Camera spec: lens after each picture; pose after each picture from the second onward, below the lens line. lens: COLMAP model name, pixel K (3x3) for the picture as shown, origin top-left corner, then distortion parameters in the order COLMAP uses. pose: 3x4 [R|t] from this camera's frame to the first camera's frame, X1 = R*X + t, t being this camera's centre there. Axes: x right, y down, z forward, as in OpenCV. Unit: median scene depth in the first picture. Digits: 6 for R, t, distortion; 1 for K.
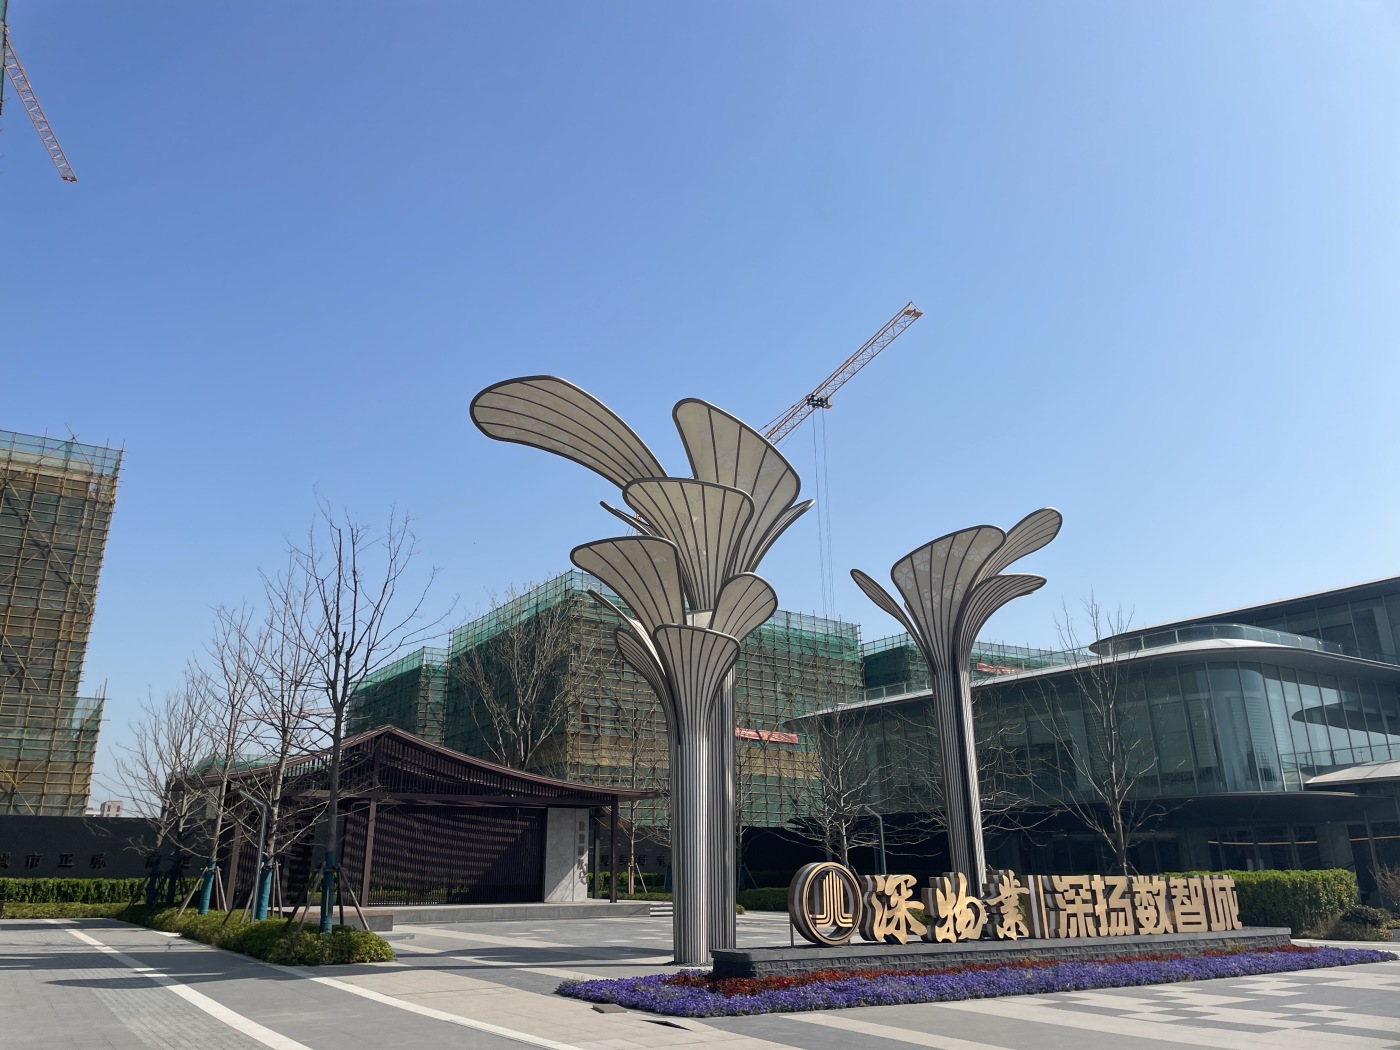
lens RADIAL K [[1052.0, 0, 666.6], [0, 1052.0, 501.7], [0, 0, 1]] dist [0.100035, -0.125928]
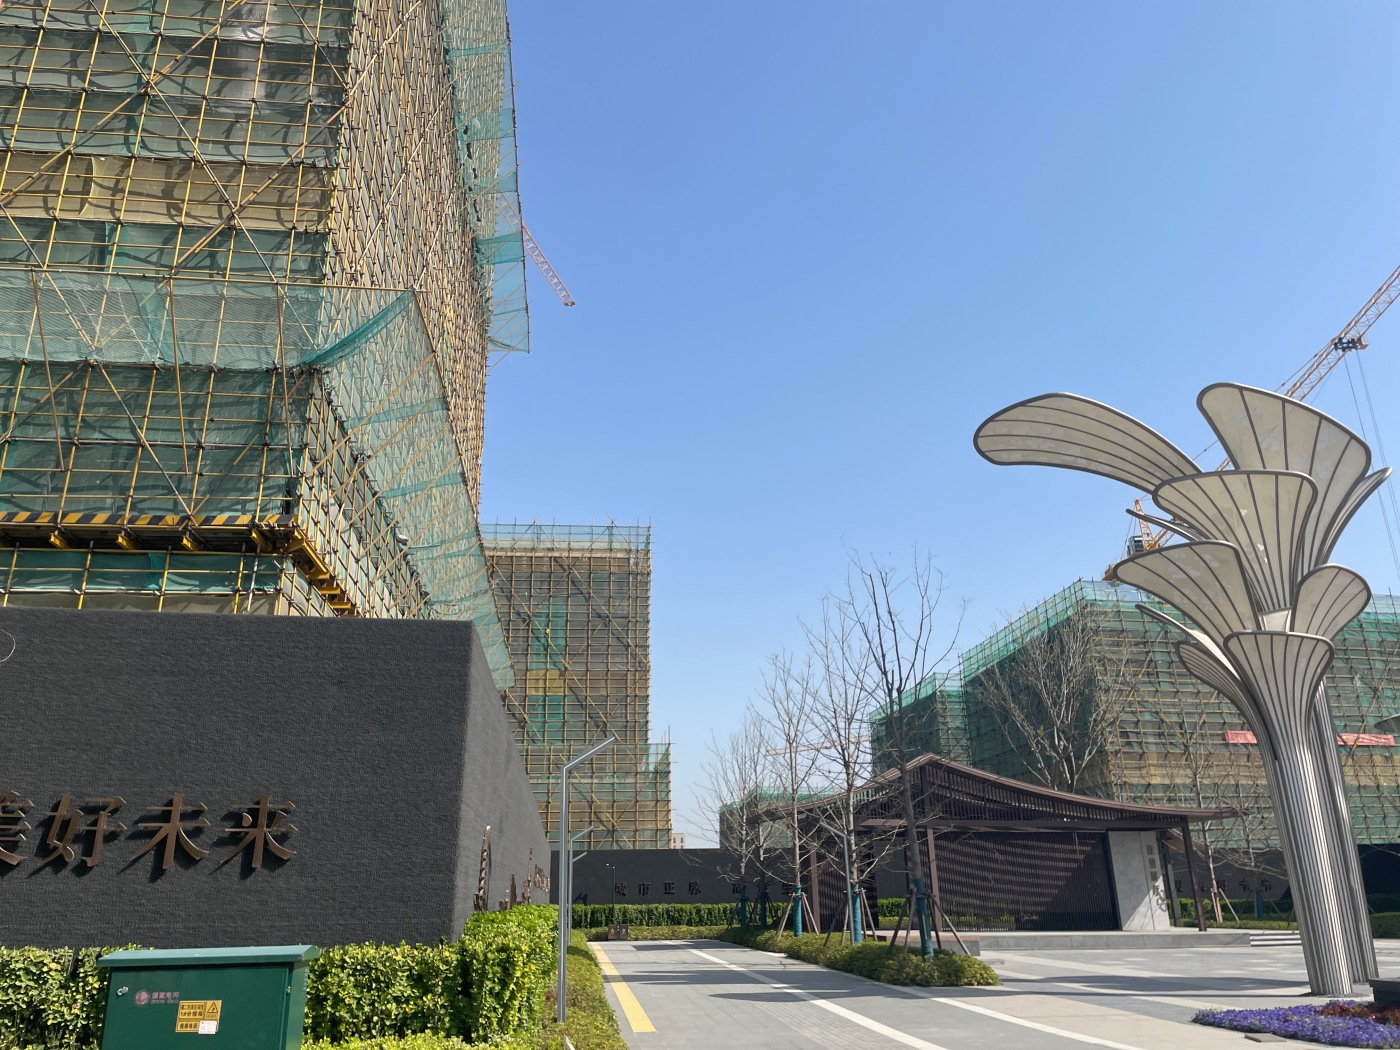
lens RADIAL K [[1052.0, 0, 687.2], [0, 1052.0, 510.5], [0, 0, 1]] dist [0.100035, -0.125928]
pose [[0.900090, -0.159316, -0.405533, -0.027182], [0.153605, 0.987022, -0.046827, -0.013966], [0.407730, -0.020144, 0.912880, -0.038898]]
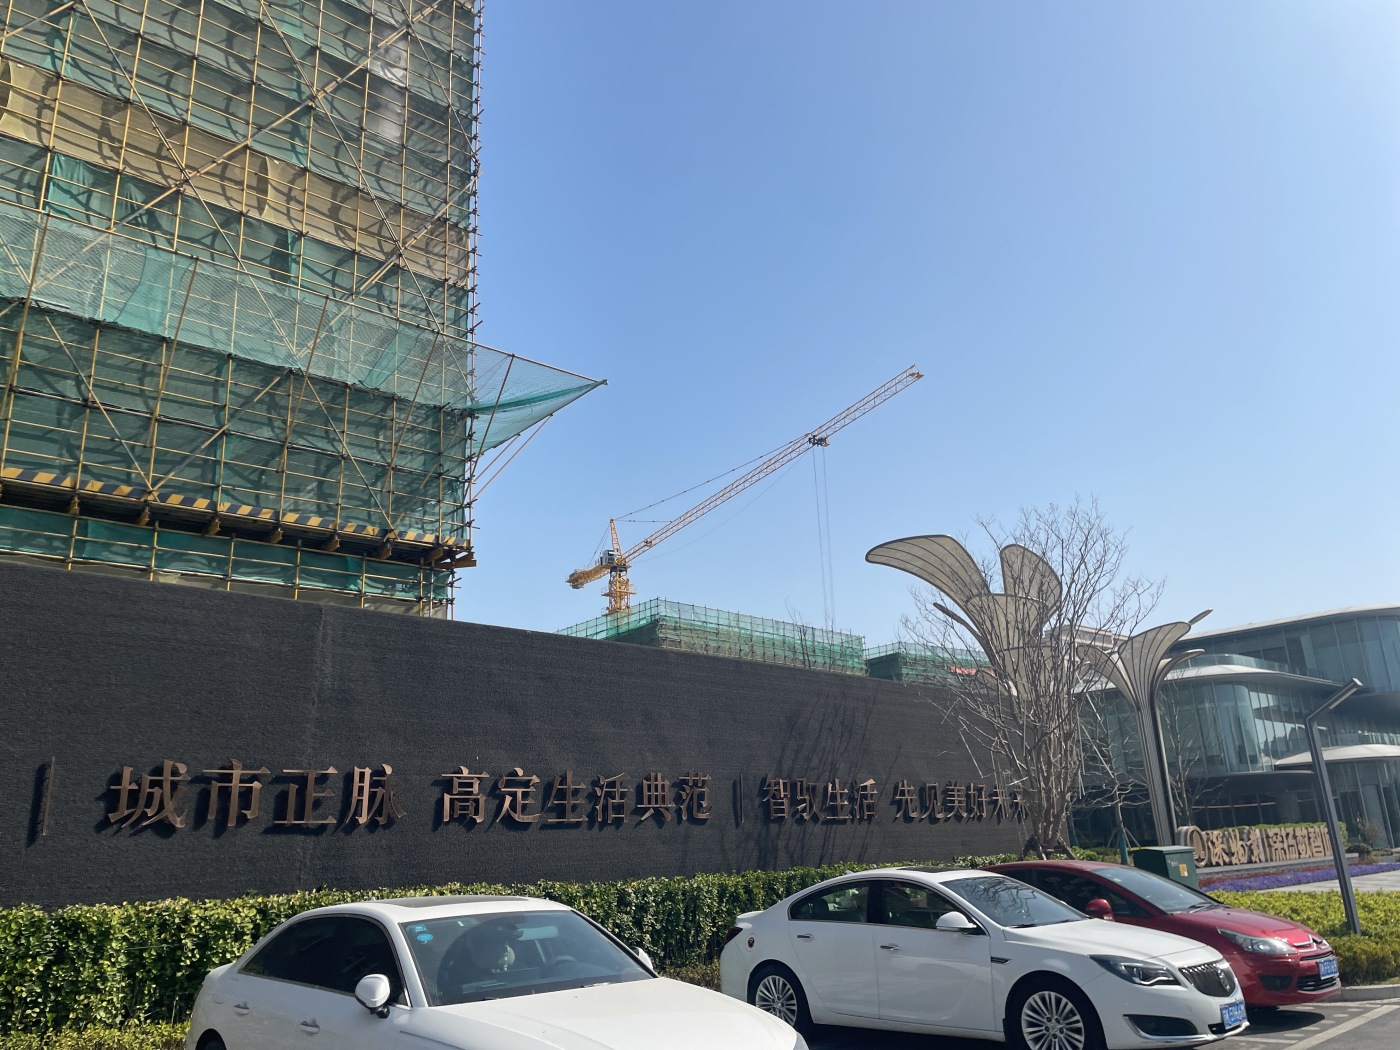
lens RADIAL K [[1052.0, 0, 717.8], [0, 1052.0, 527.8], [0, 0, 1]] dist [0.100035, -0.125928]
pose [[0.985510, 0.006332, 0.169496, -0.591315], [-0.012614, 0.999272, 0.036008, -0.148981], [-0.169145, -0.037624, 0.984873, -0.427307]]
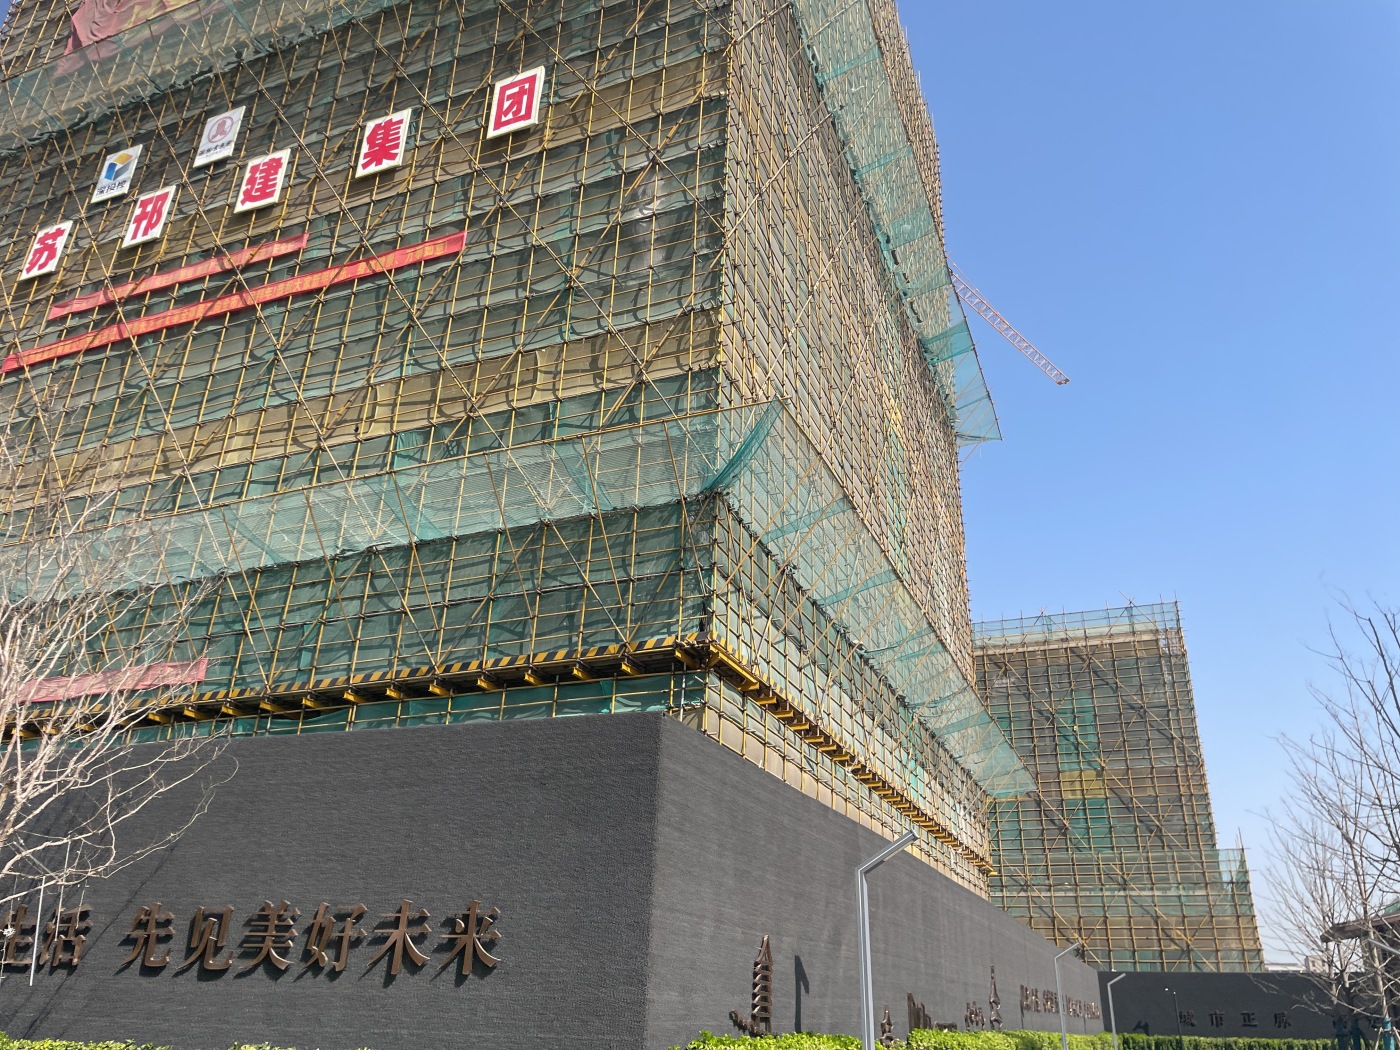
lens RADIAL K [[1052.0, 0, 726.3], [0, 1052.0, 534.3], [0, 0, 1]] dist [0.100035, -0.125928]
pose [[0.591493, -0.319782, -0.740186, 0.037412], [0.242416, 0.946049, -0.215002, 0.018635], [0.769006, -0.052260, 0.637102, 0.058043]]
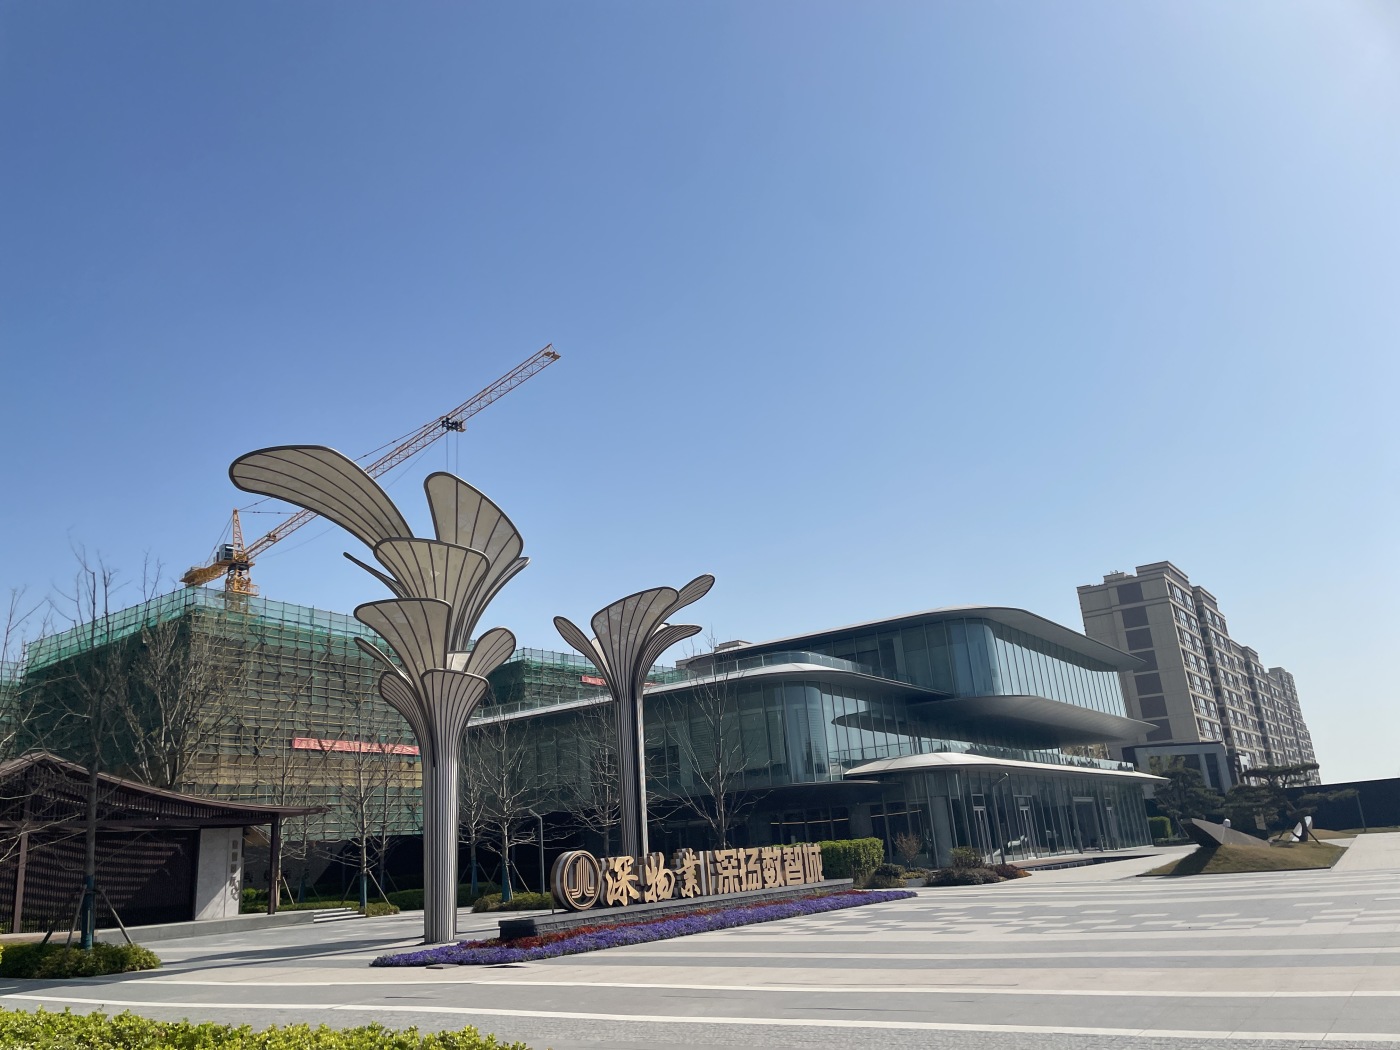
lens RADIAL K [[1052.0, 0, 673.1], [0, 1052.0, 544.9], [0, 0, 1]] dist [0.100035, -0.125928]
pose [[0.924855, 0.047924, 0.377289, -0.153609], [-0.060781, 0.997903, 0.022237, -0.050602], [-0.375433, -0.043498, 0.925828, -0.161663]]
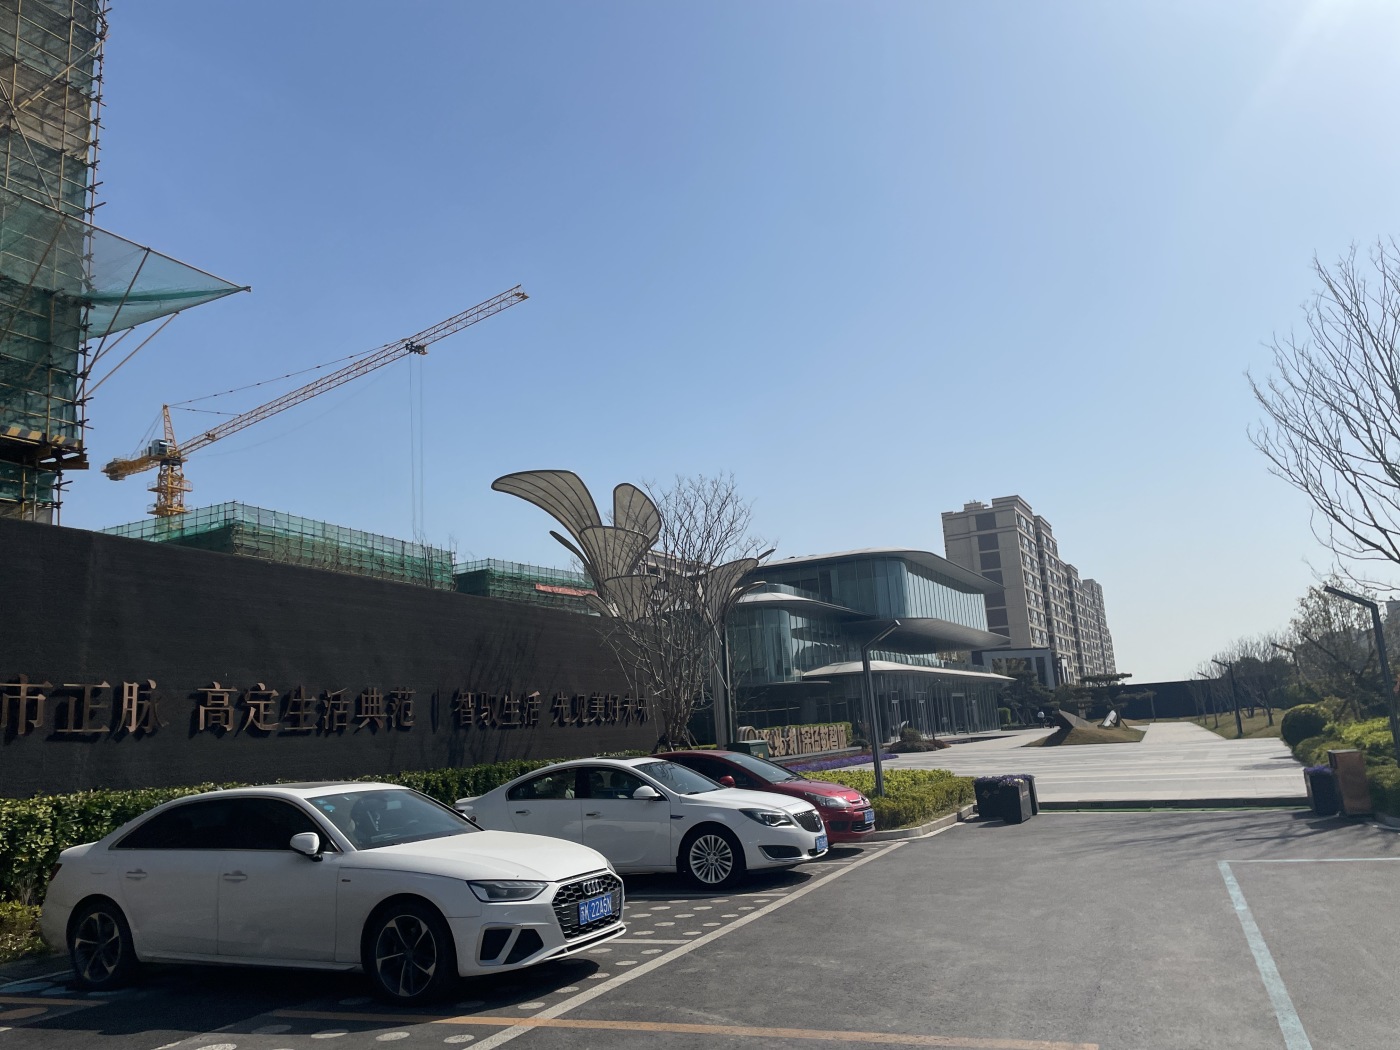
lens RADIAL K [[1052.0, 0, 708.9], [0, 1052.0, 531.6], [0, 0, 1]] dist [0.100035, -0.125928]
pose [[0.846824, 0.047474, 0.529750, -0.683143], [-0.114768, 0.988854, 0.094844, -0.172507], [-0.519343, -0.141115, 0.842834, -0.498279]]
